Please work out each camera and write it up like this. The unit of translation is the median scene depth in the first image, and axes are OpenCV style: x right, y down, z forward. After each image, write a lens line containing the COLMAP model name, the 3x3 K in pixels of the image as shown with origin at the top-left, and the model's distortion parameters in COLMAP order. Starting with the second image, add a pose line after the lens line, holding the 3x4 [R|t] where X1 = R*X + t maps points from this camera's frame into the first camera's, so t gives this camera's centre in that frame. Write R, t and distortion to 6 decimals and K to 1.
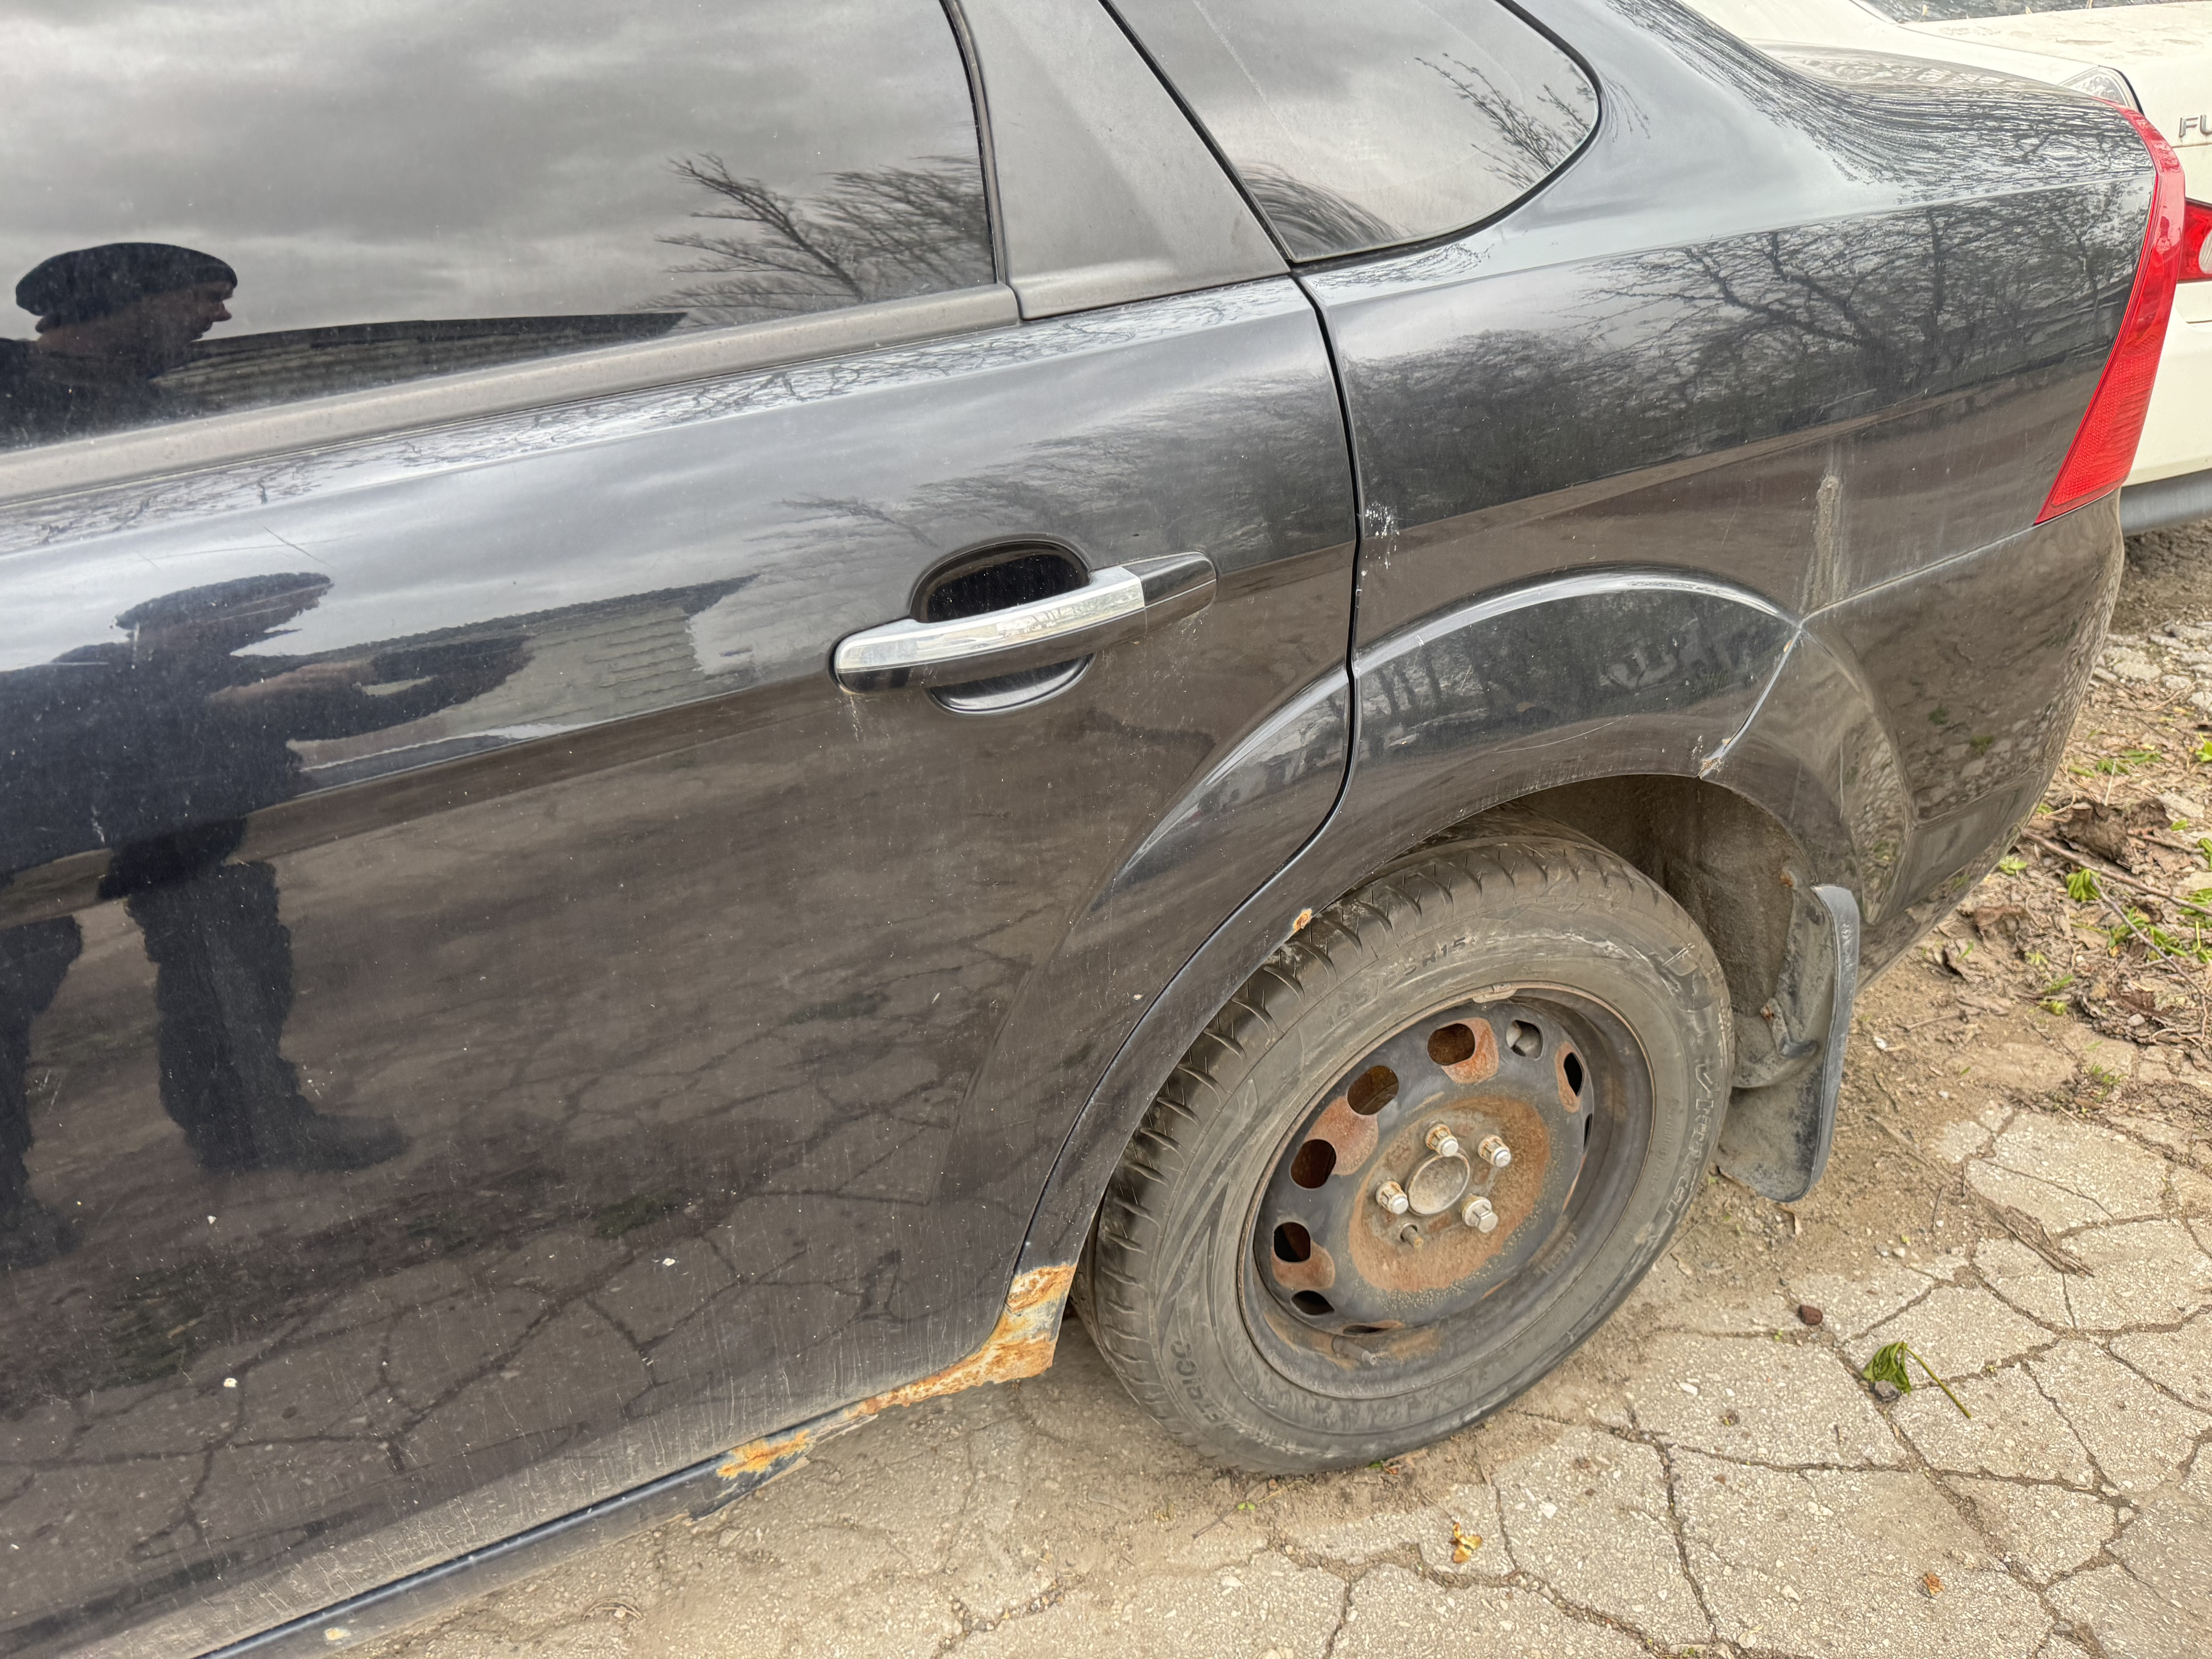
lens RADIAL K [[1566.5, 0, 1107.4], [0, 1566.5, 829.3], [0, 0, 1]] dist [-0.000477, -0.002533]
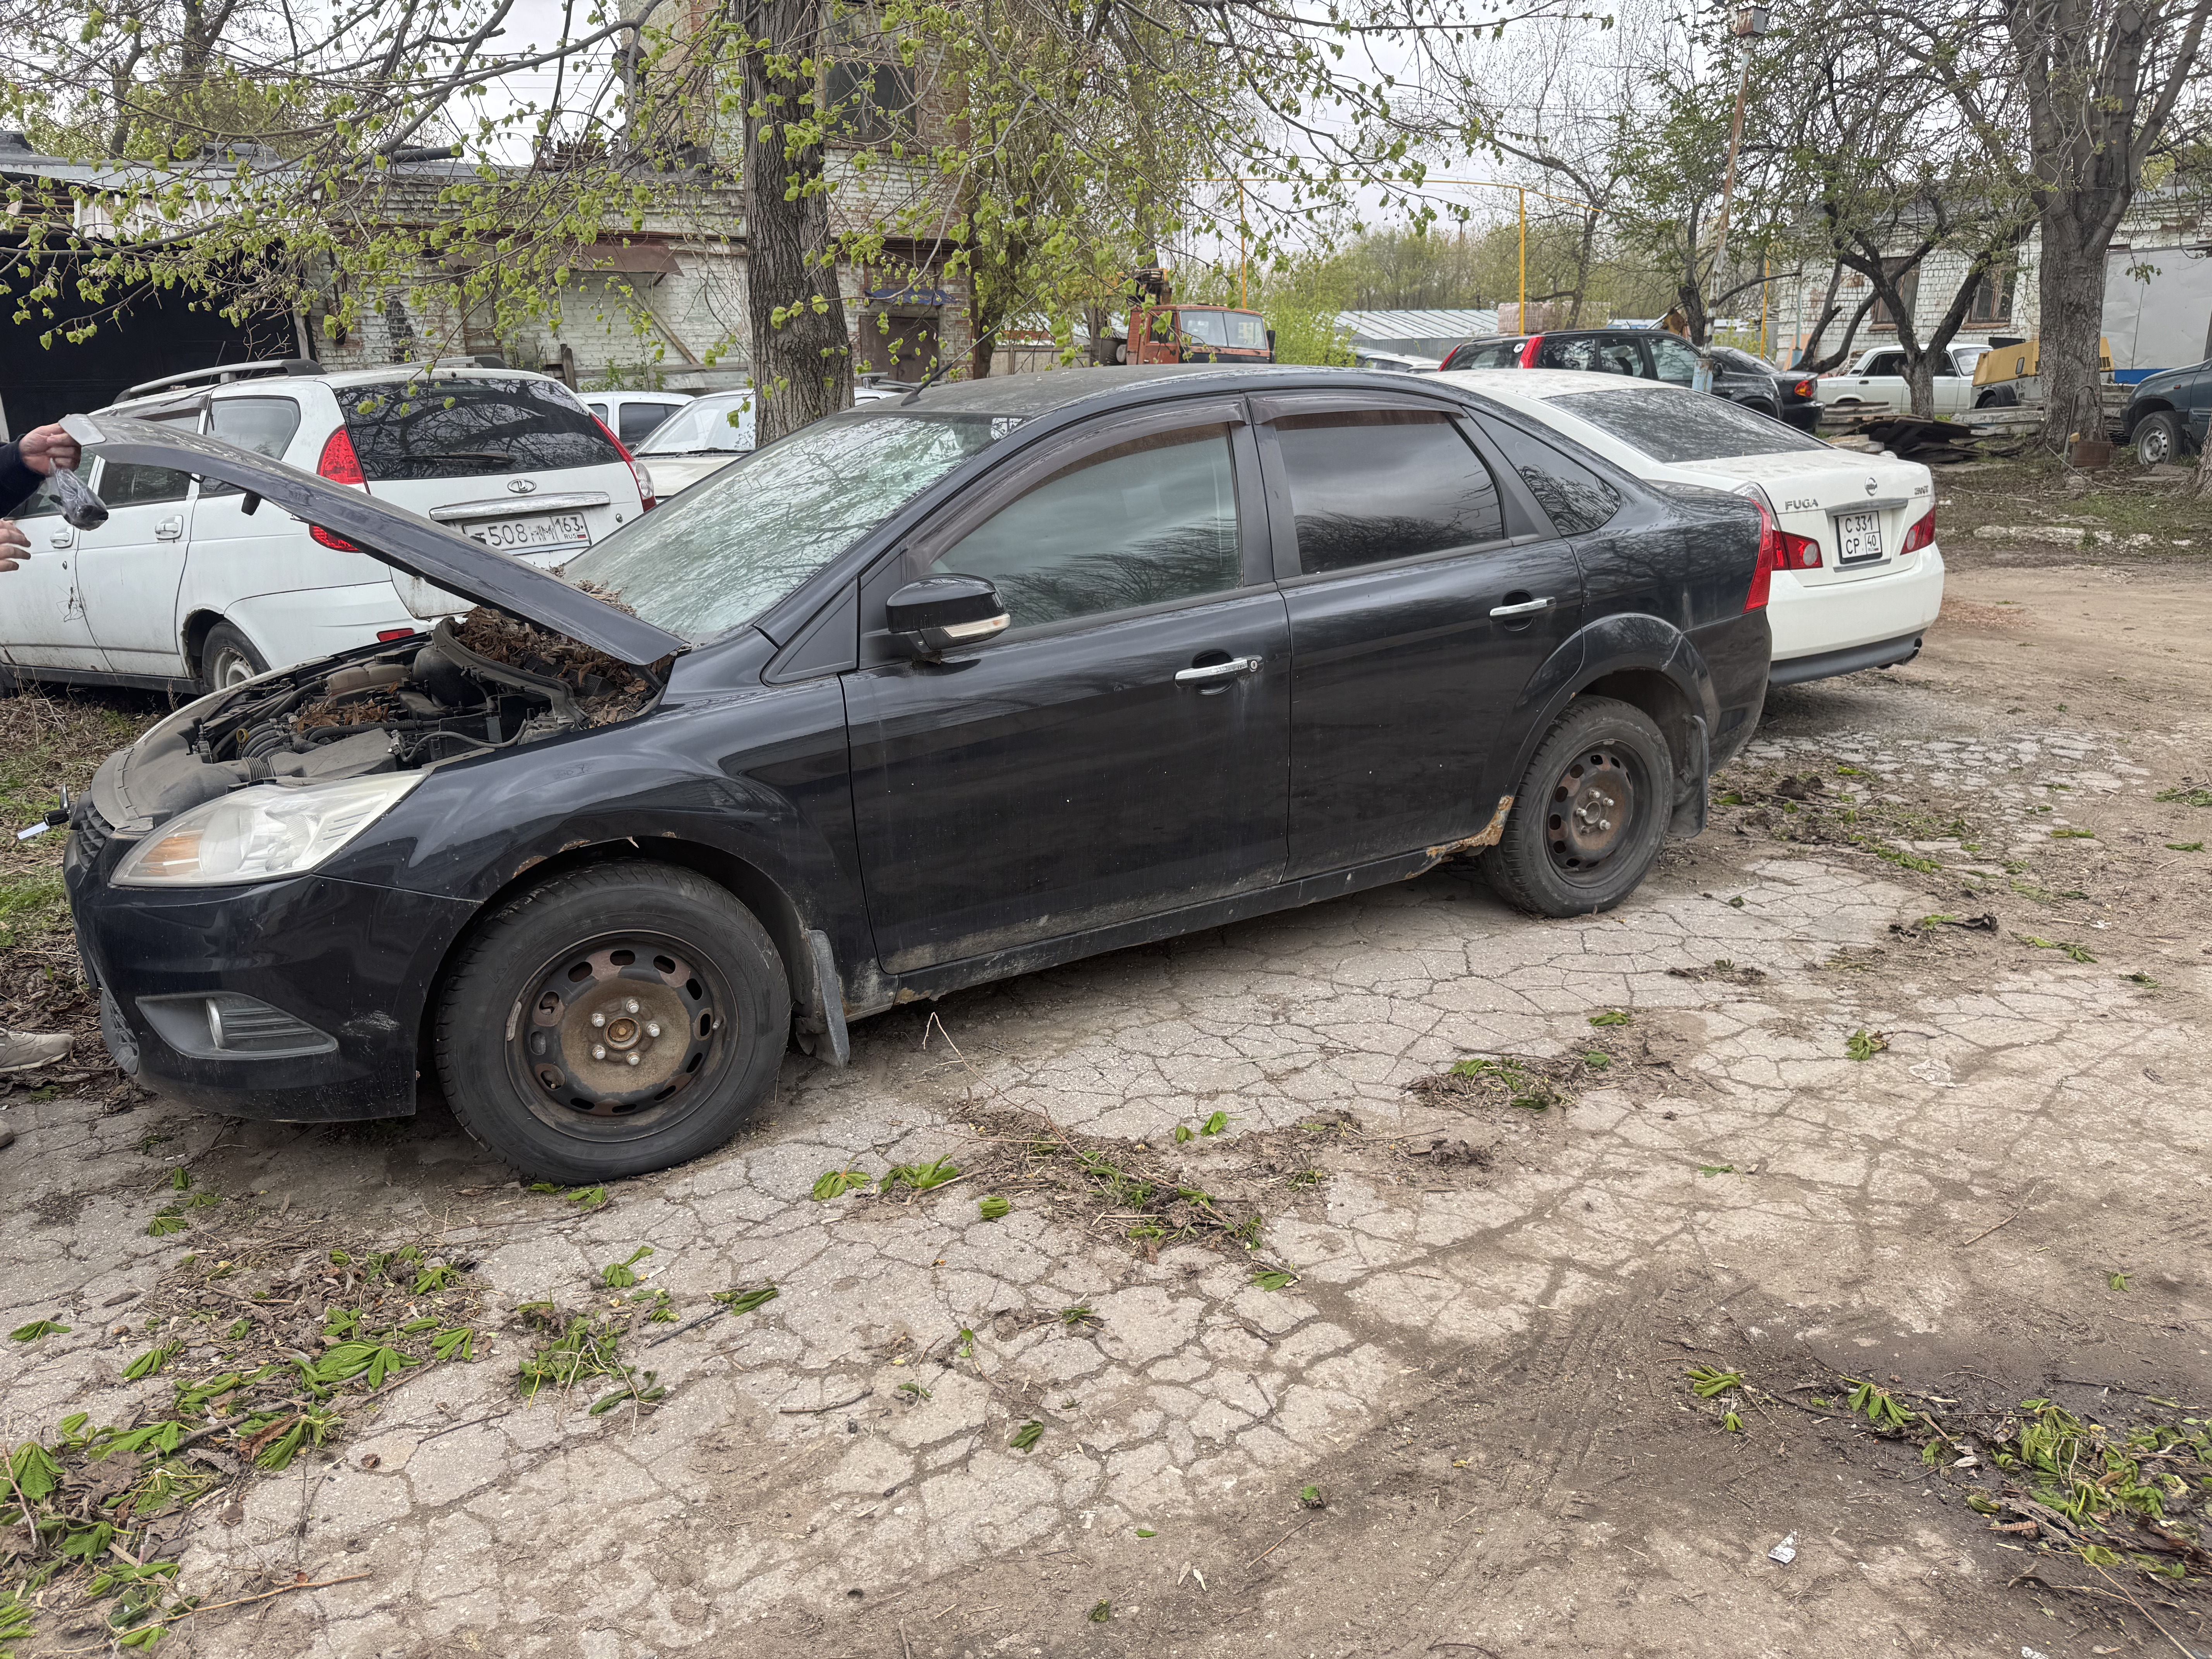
lens RADIAL K [[1566.5, 0, 1107.4], [0, 1566.5, 829.3], [0, 0, 1]] dist [-0.000477, -0.002533]
pose [[0.992592, -0.019005, 0.120000, -1.200520], [0.044342, 0.976225, -0.212174, 0.930356], [-0.113114, 0.215924, 0.969836, -2.055889]]
